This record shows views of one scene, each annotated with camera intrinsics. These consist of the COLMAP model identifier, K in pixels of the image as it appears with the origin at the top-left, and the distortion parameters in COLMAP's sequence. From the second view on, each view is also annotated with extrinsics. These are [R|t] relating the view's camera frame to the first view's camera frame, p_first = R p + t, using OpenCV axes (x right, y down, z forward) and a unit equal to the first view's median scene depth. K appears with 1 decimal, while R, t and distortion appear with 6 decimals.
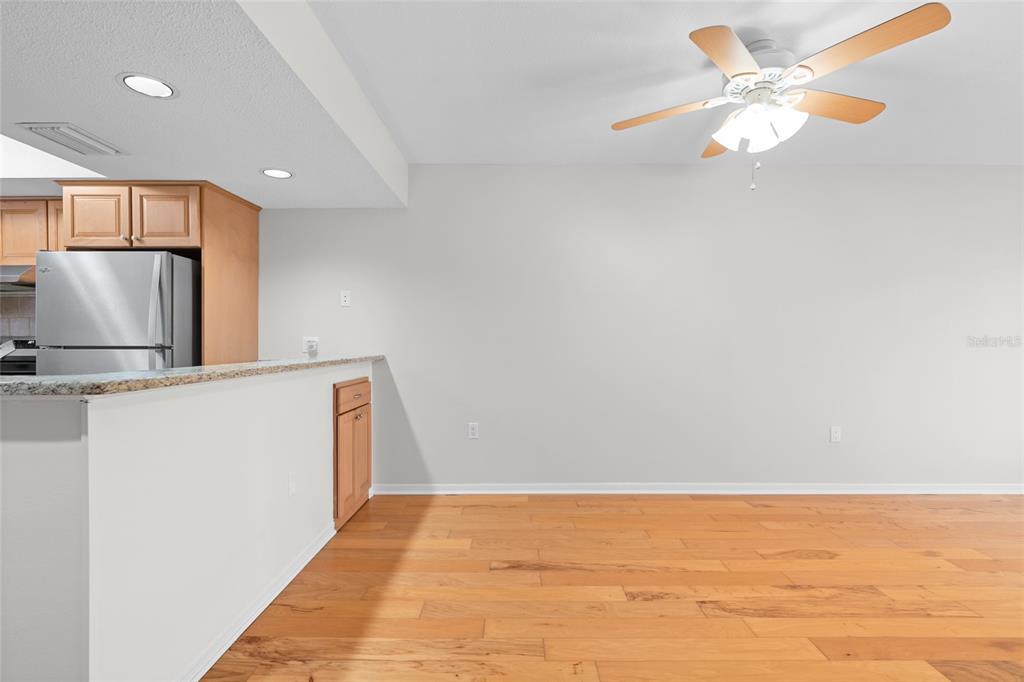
lens RADIAL K [[466.8, 0, 515.3], [0, 466.8, 345.2], [0, 0, 1]] dist [-0.003421, 0.000798]
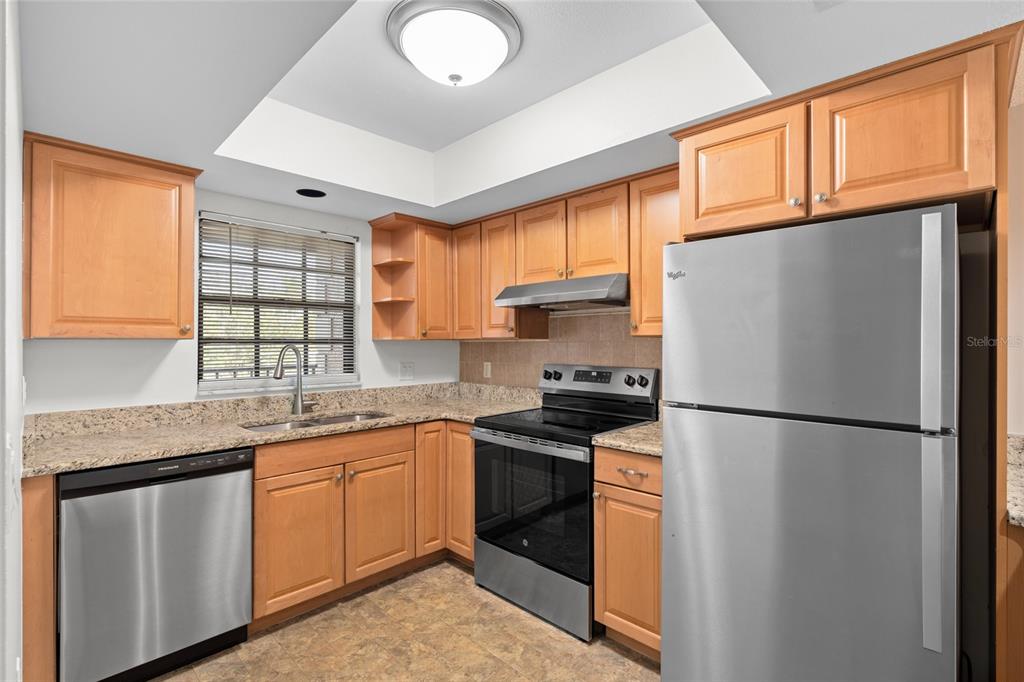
lens RADIAL K [[471.8, 0, 512.0], [0, 471.8, 341.0], [0, 0, 1]] dist [0.000610, 0.000520]
pose [[0.717808, 0.000446, -0.696241, -0.825794], [-0.003474, 0.999990, -0.002941, -0.083683], [0.696232, 0.004529, 0.717803, 0.466348]]
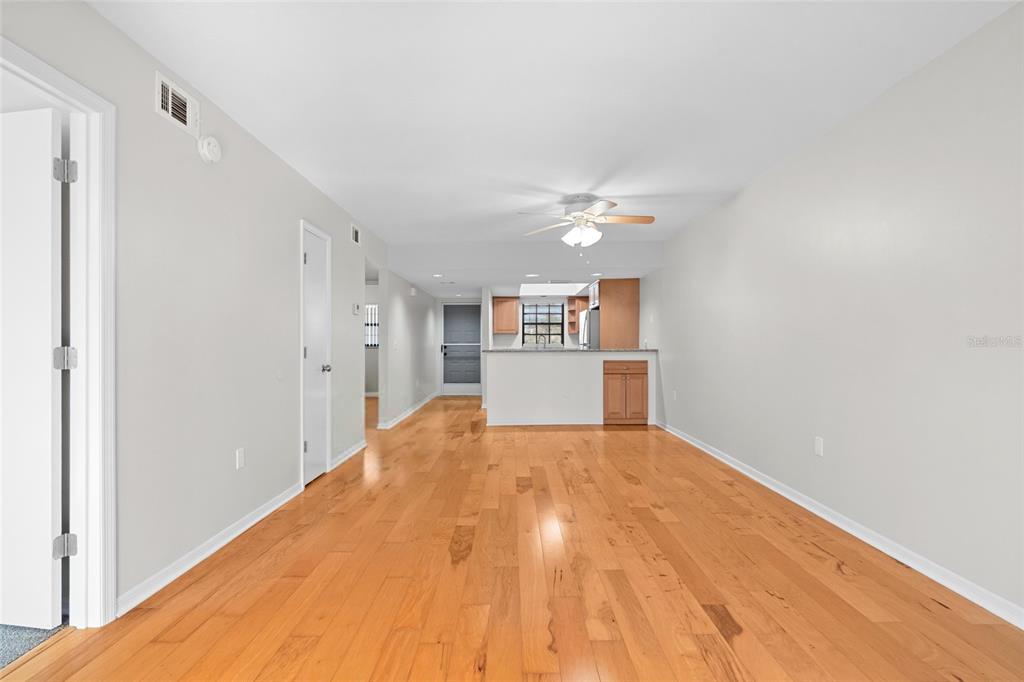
lens RADIAL K [[466.8, 0, 515.3], [0, 466.8, 345.2], [0, 0, 1]] dist [-0.003421, 0.000798]
pose [[0.014370, 0.003864, -0.999889, 2.225525], [-0.001522, 0.999991, 0.003843, -0.000392], [0.999896, 0.001466, 0.014375, 0.605742]]
